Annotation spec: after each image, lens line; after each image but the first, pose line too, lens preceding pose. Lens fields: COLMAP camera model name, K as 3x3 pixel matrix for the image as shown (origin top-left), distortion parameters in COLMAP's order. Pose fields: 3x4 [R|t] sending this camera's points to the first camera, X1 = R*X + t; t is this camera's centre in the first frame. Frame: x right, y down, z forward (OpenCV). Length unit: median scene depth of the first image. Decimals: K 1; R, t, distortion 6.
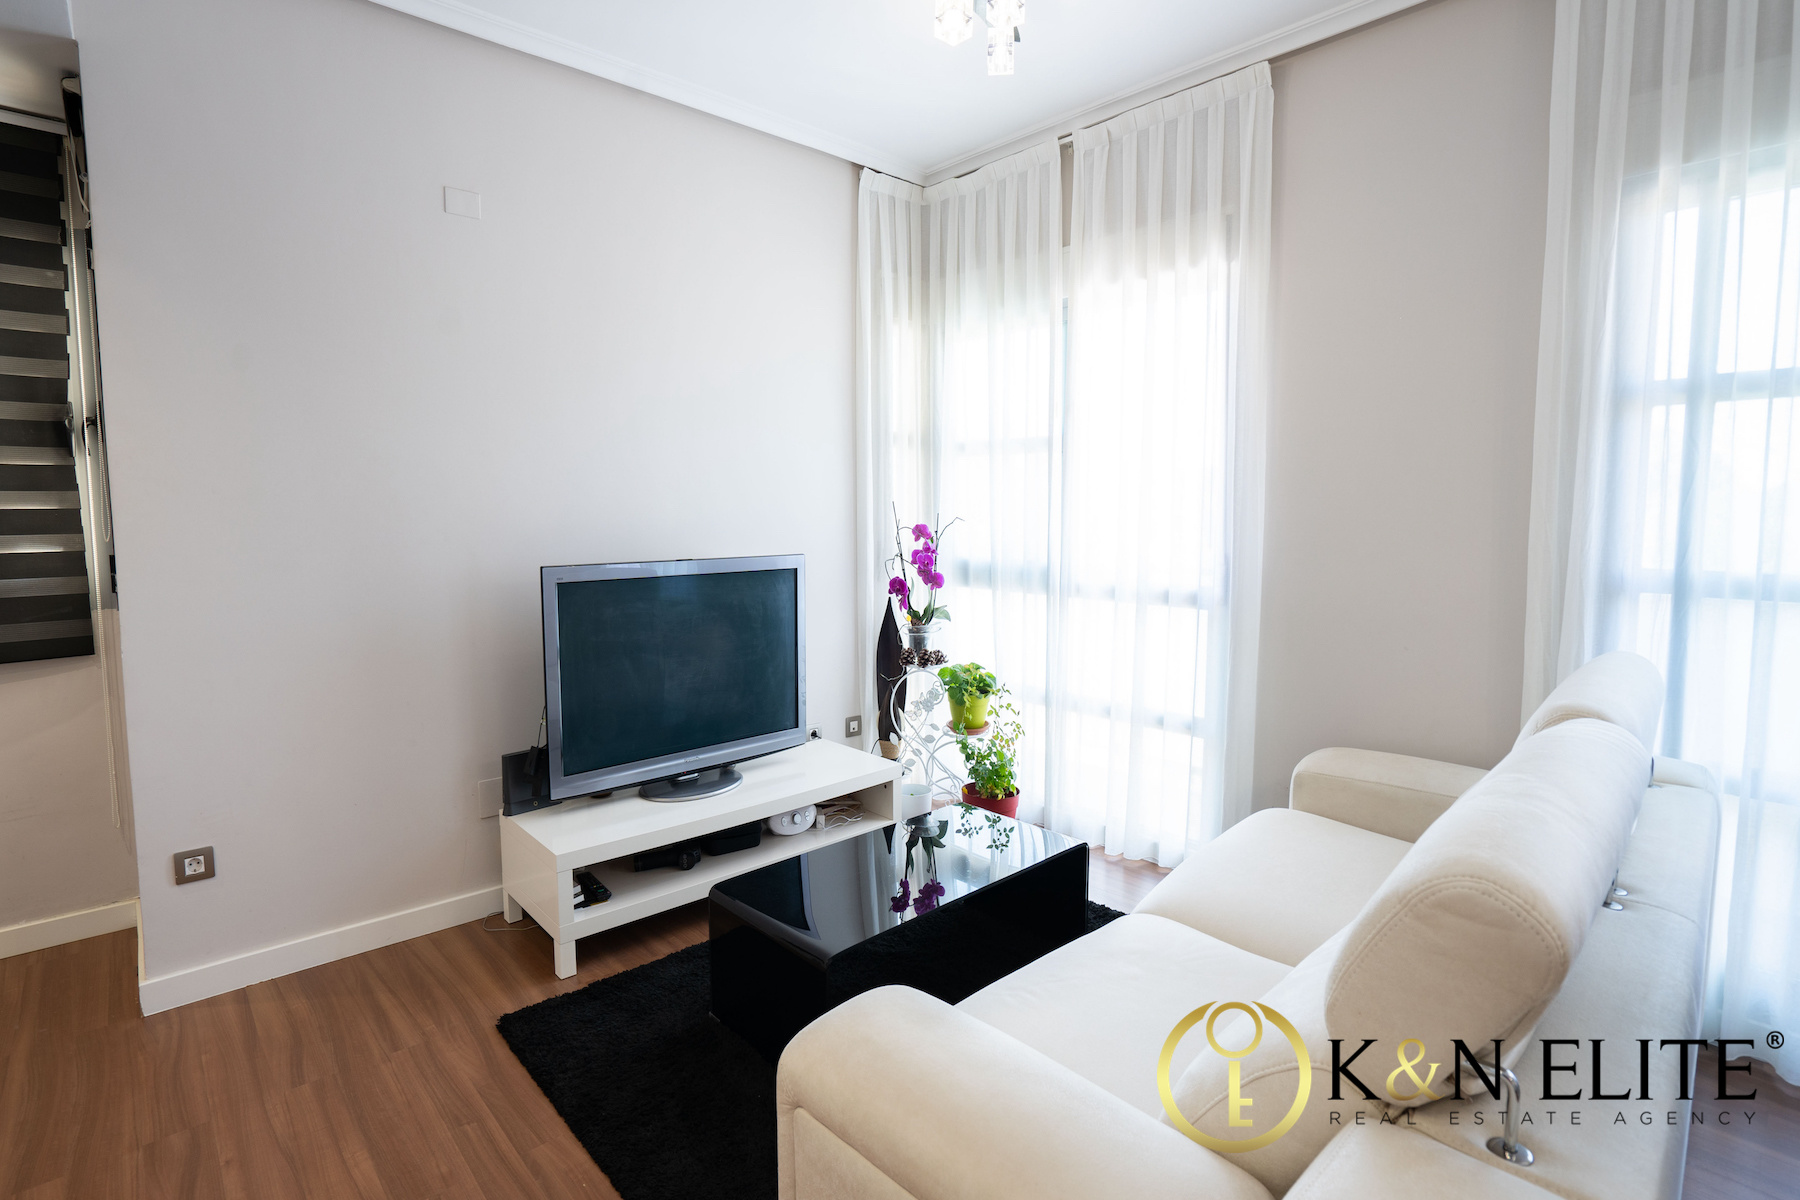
lens RADIAL K [[878.3, 0, 892.3], [0, 878.3, 581.9], [0, 0, 1]] dist [-0.078476, 0.032130]
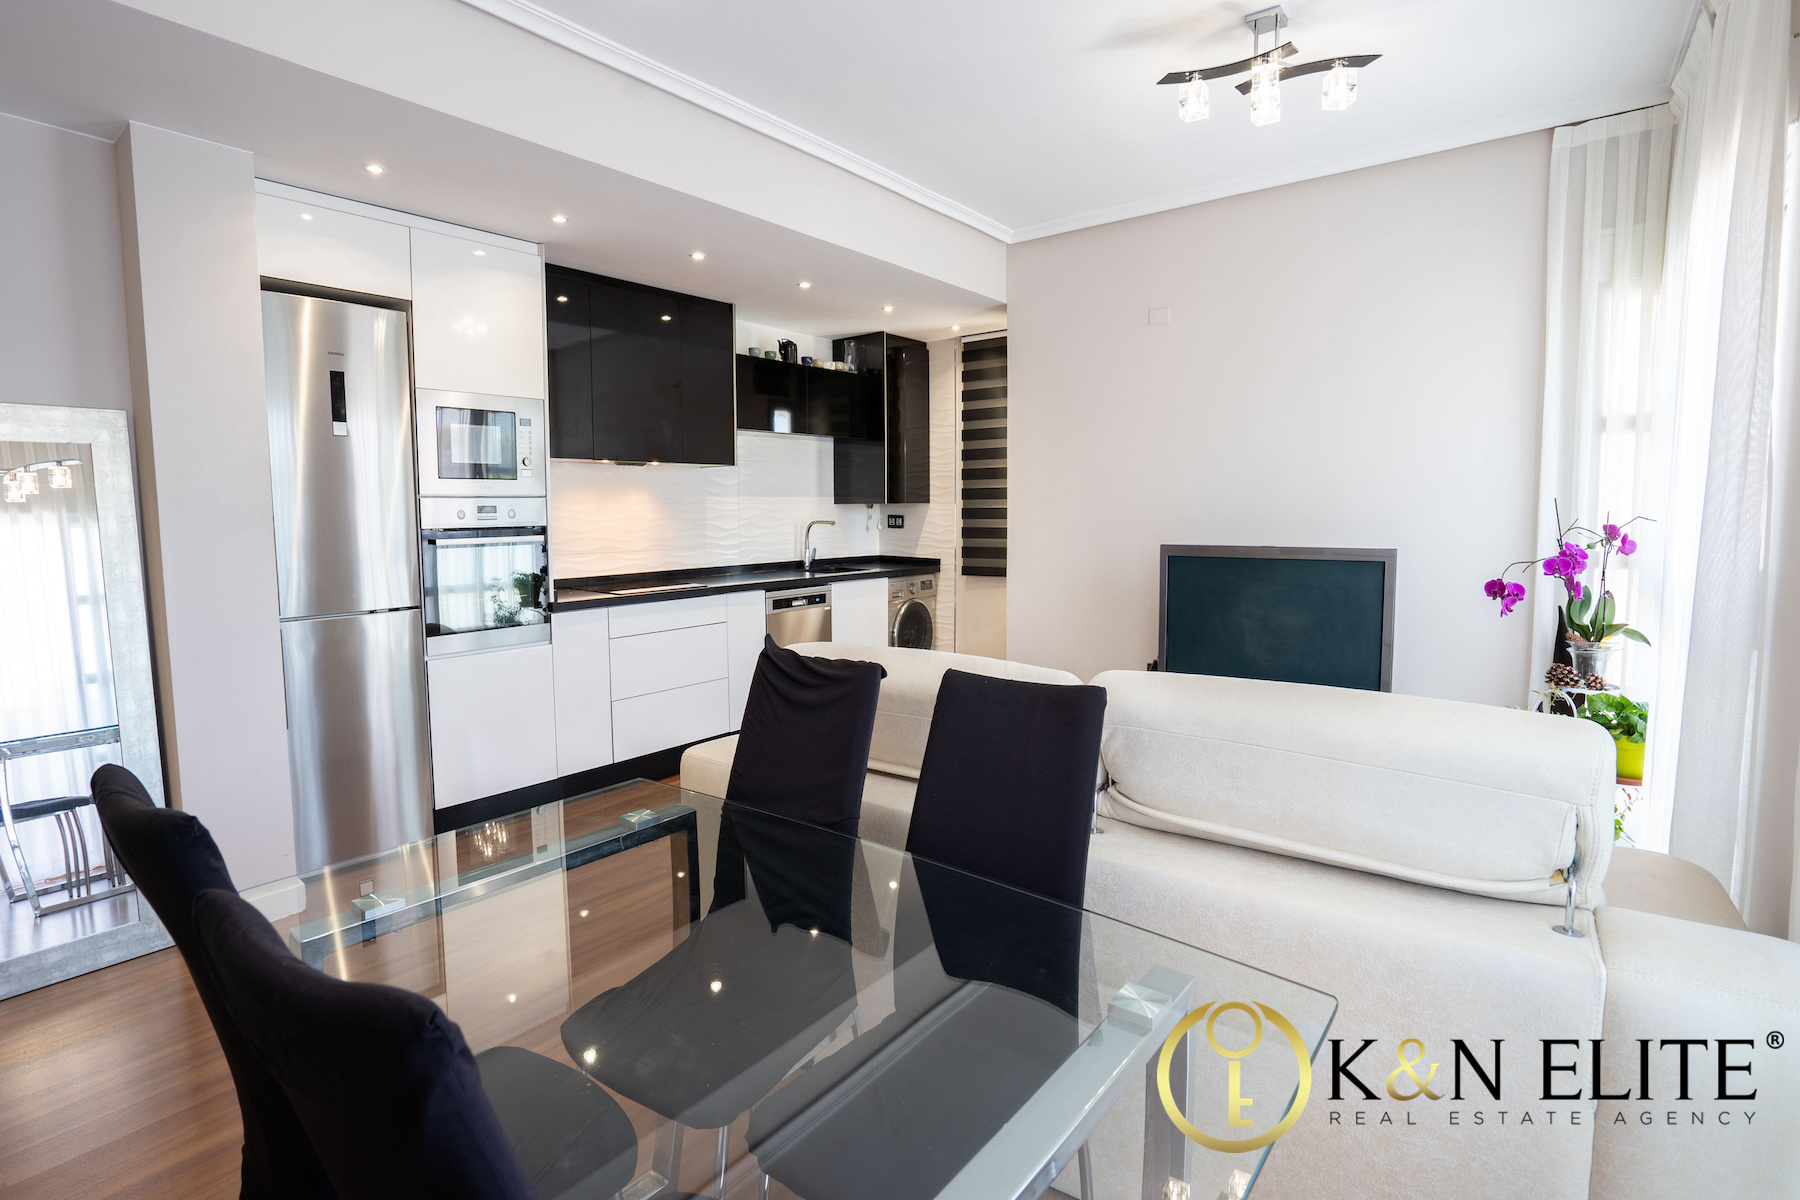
lens RADIAL K [[878.3, 0, 892.3], [0, 878.3, 581.9], [0, 0, 1]] dist [-0.078476, 0.032130]
pose [[0.176261, 0.078545, -0.981205, 1.693696], [-0.073173, 0.995099, 0.066513, -0.032583], [0.981620, 0.060074, 0.181145, 0.424050]]
